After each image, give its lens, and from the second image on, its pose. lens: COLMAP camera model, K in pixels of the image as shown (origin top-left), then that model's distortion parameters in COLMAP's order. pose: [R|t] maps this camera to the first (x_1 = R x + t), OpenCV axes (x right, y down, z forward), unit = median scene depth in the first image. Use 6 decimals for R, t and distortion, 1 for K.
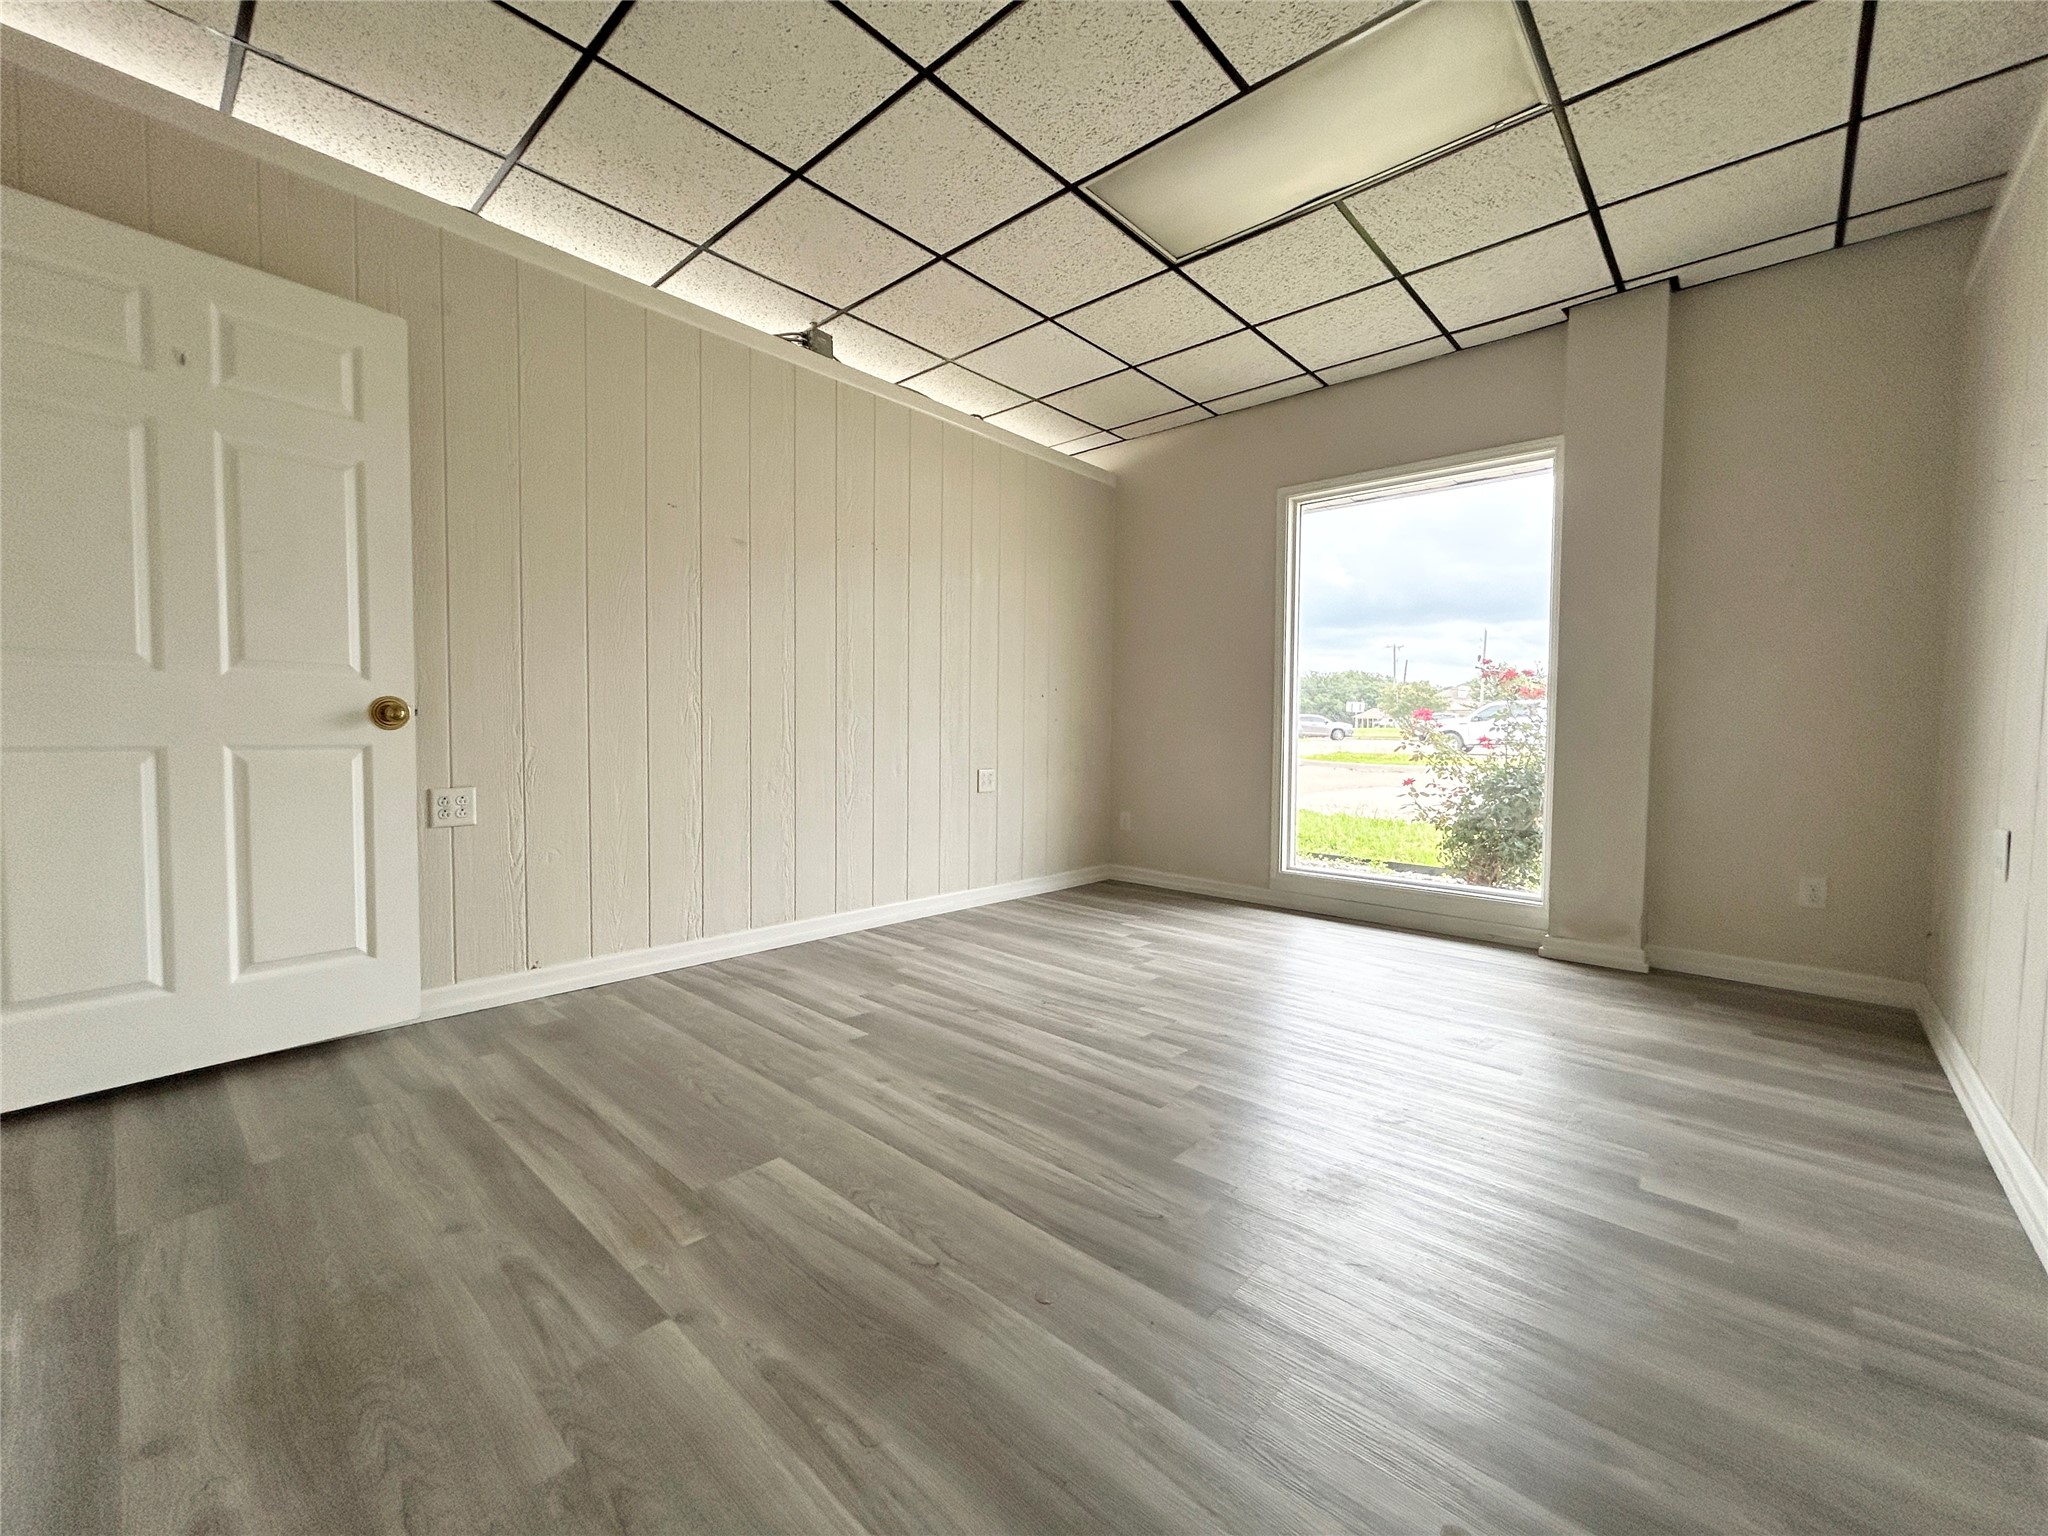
lens RADIAL K [[832.4, 0, 1021.0], [0, 832.4, 752.5], [0, 0, 1]] dist [-0.001341, 0.000120]
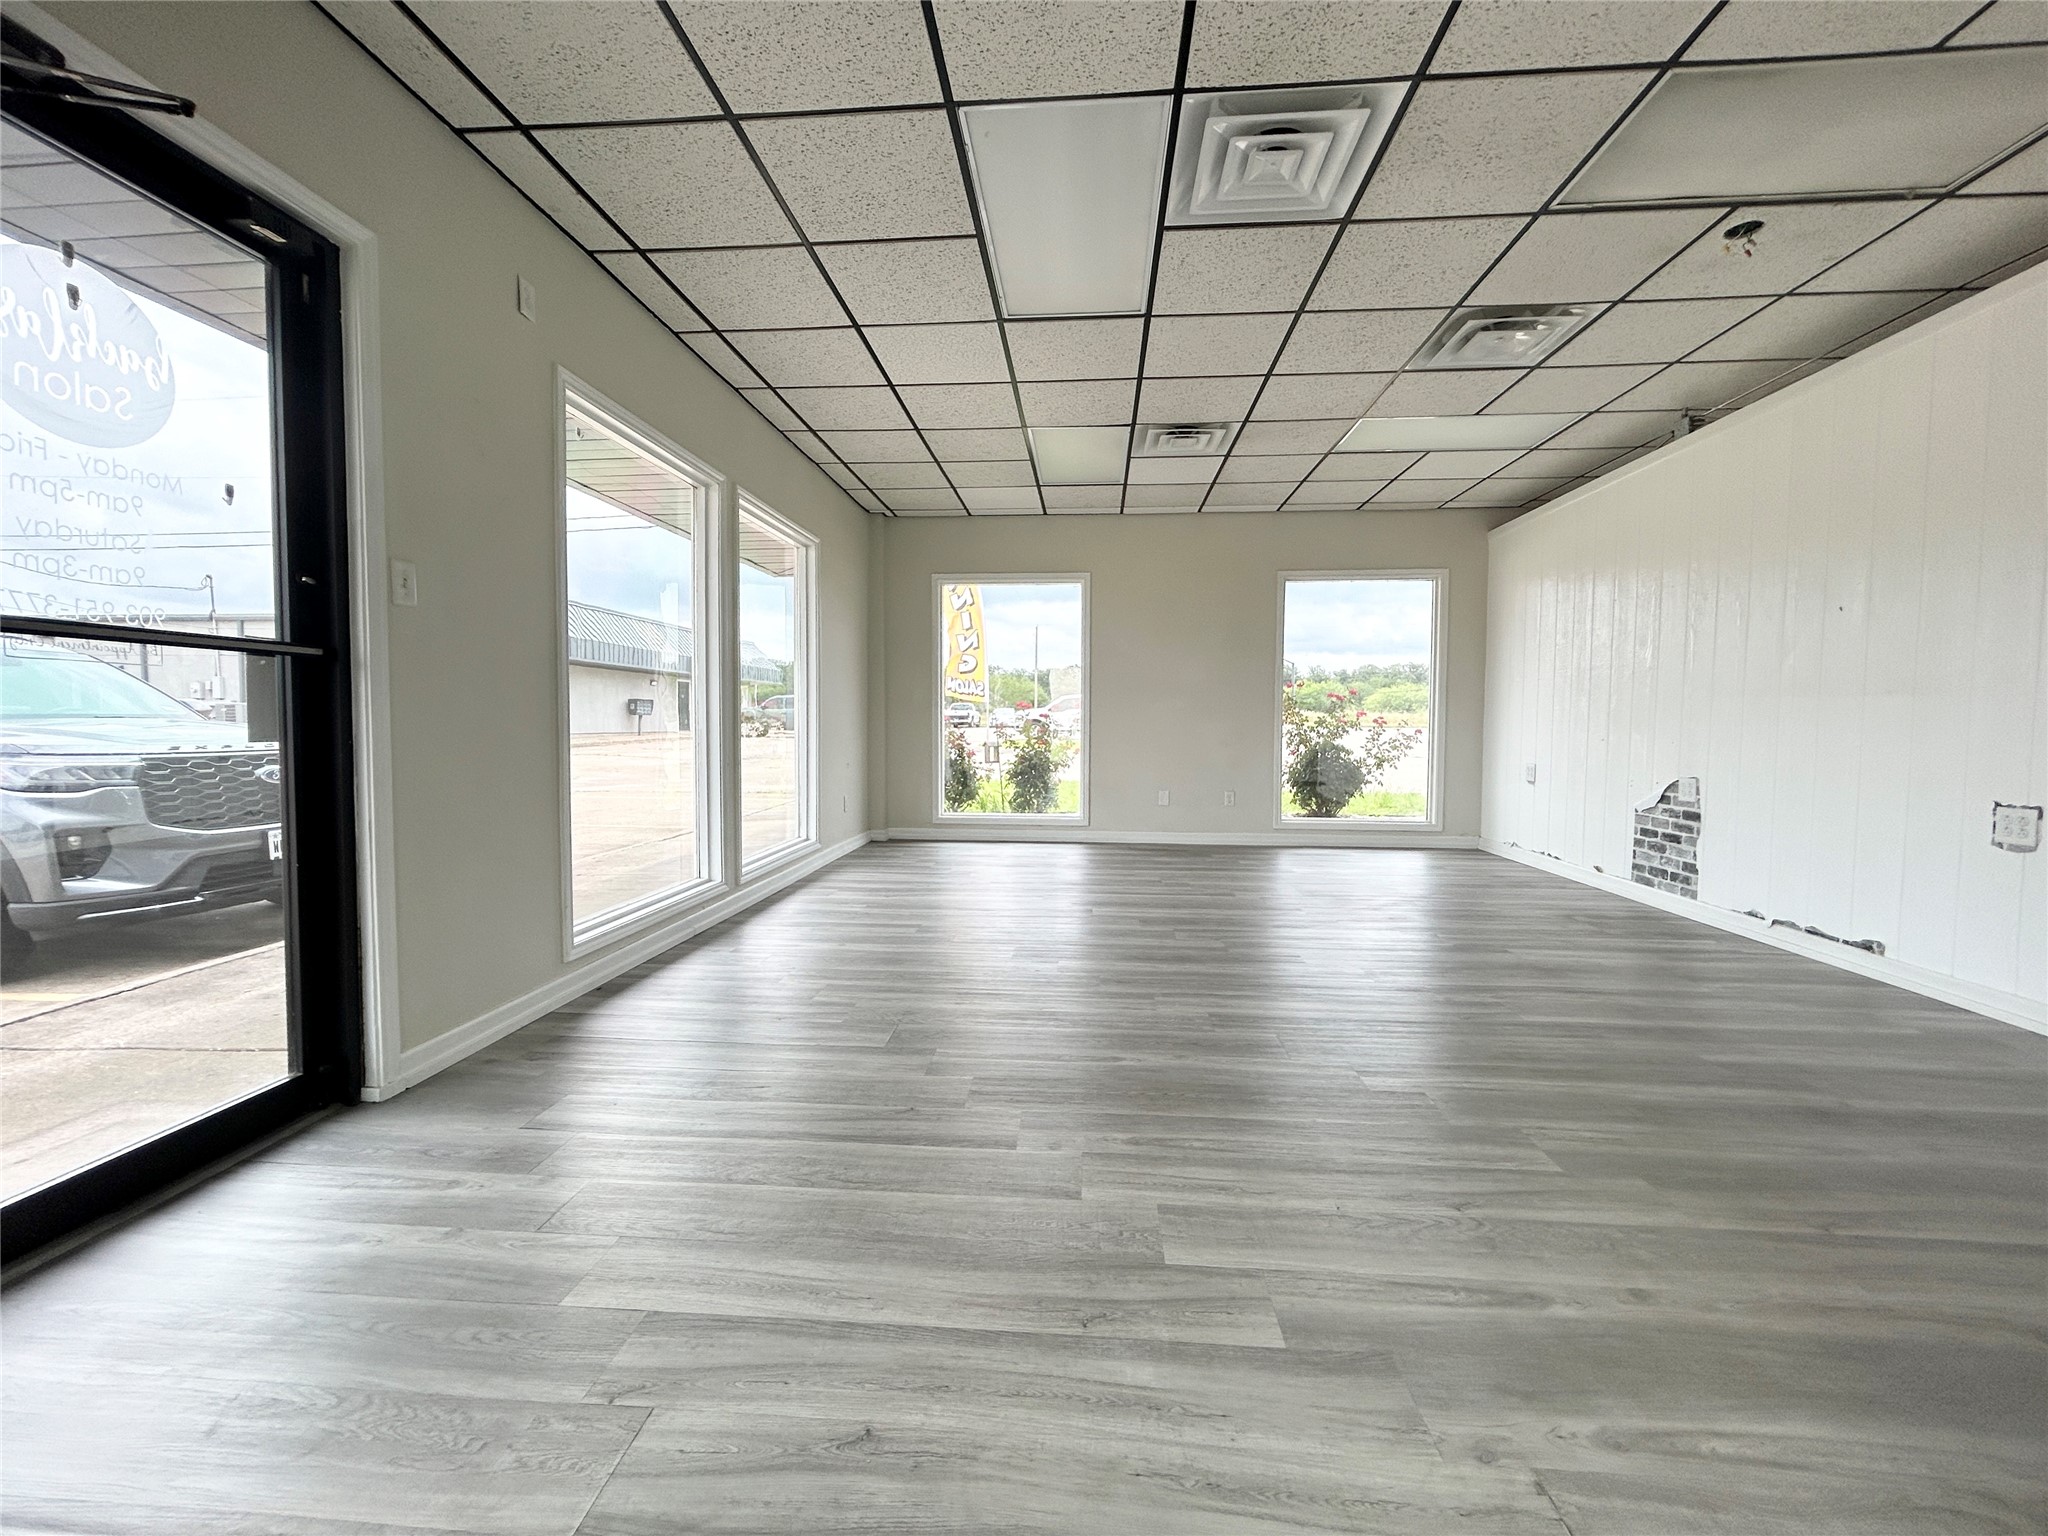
lens RADIAL K [[832.4, 0, 1016.8], [0, 832.4, 765.4], [0, 0, 1]] dist [-0.001341, 0.000120]
pose [[0.614154, 0.023249, -0.788844, 0.343231], [-0.023935, 0.999655, 0.010828, 0.014334], [0.788823, 0.012231, 0.614498, -0.317871]]
